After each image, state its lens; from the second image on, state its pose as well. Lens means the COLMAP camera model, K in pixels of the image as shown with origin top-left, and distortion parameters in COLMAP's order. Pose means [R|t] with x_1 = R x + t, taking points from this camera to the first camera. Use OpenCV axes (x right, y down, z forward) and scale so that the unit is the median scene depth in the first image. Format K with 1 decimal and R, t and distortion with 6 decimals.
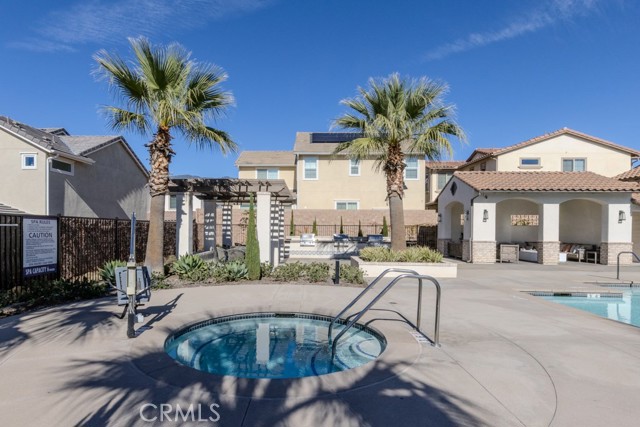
lens RADIAL K [[356.7, 0, 296.7], [0, 356.7, 229.9], [0, 0, 1]] dist [0.038704, -0.004684]
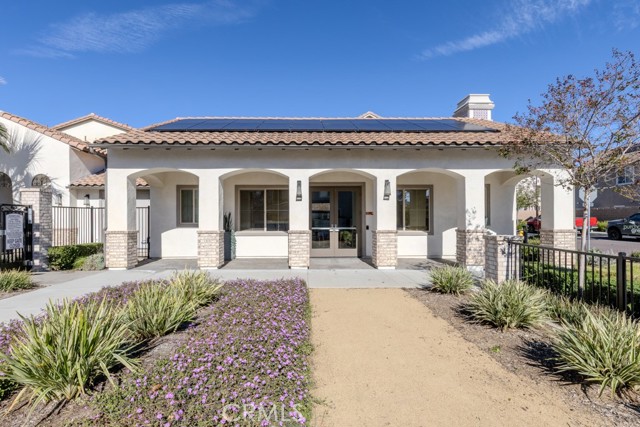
lens RADIAL K [[326.2, 0, 319.1], [0, 326.2, 211.2], [0, 0, 1]] dist [0.006120, 0.000506]
pose [[0.999565, -0.006958, 0.028673, 1.738598], [0.007720, 0.999618, -0.026534, 0.017922], [-0.028477, 0.026743, 0.999237, 0.132209]]
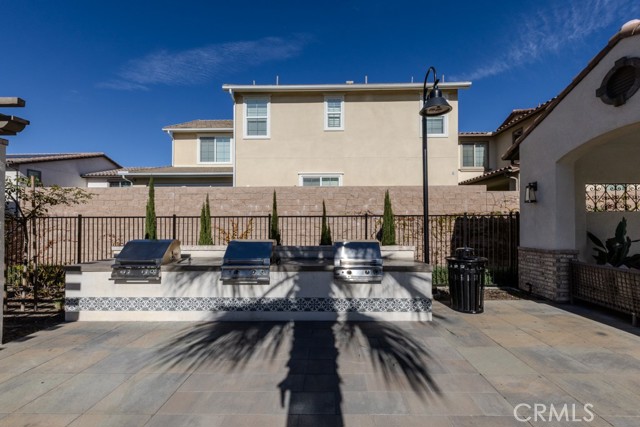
lens RADIAL K [[272.3, 0, 321.0], [0, 272.3, 214.8], [0, 0, 1]] dist [0.002846, 0.001189]
pose [[0.999956, -0.009295, -0.001261, 0.190079], [0.009243, 0.999292, -0.036459, -0.001846], [0.001599, 0.036445, 0.999334, 0.771445]]
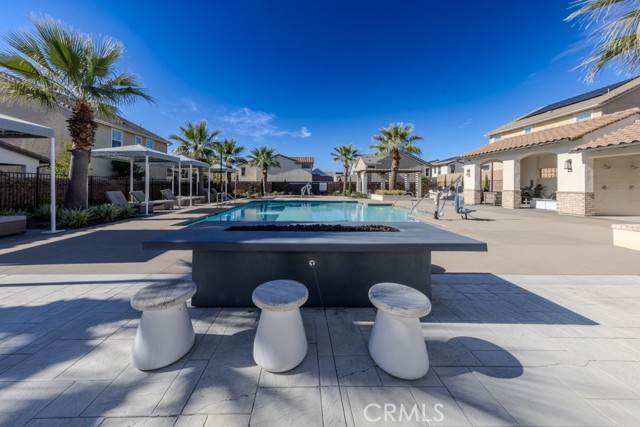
lens RADIAL K [[220.7, 0, 301.8], [0, 220.7, 182.6], [0, 0, 1]] dist [0.008969, -0.000142]
pose [[0.009999, -0.021096, -0.999727, 1.274231], [-0.005723, 0.999760, -0.021154, 0.023140], [0.999934, 0.005933, 0.009876, 0.239672]]
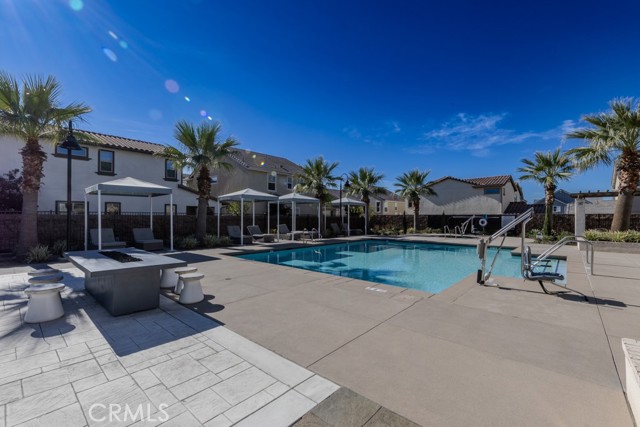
lens RADIAL K [[272.3, 0, 318.9], [0, 272.3, 216.0], [0, 0, 1]] dist [0.002846, 0.001189]
pose [[-0.662732, -0.012980, -0.748744, 1.204087], [-0.008324, 0.999916, -0.009967, 0.009701], [0.748811, -0.000373, -0.662784, 0.587082]]
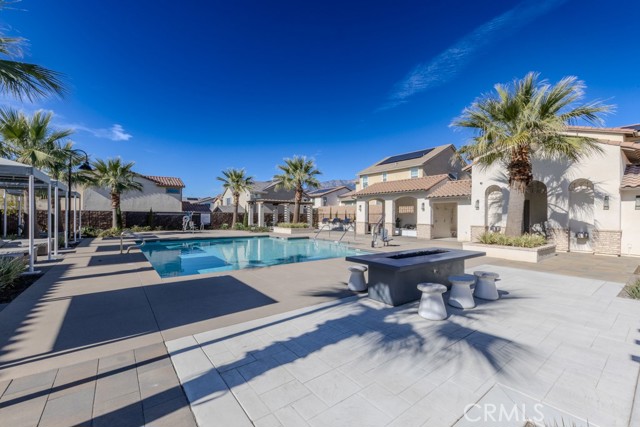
lens RADIAL K [[272.3, 0, 316.2], [0, 272.3, 212.6], [0, 0, 1]] dist [0.002846, 0.001189]
pose [[0.606821, -0.011841, -0.794750, 1.303551], [-0.005003, 0.999812, -0.018717, 0.009415], [0.794823, 0.015334, 0.606648, -0.027598]]
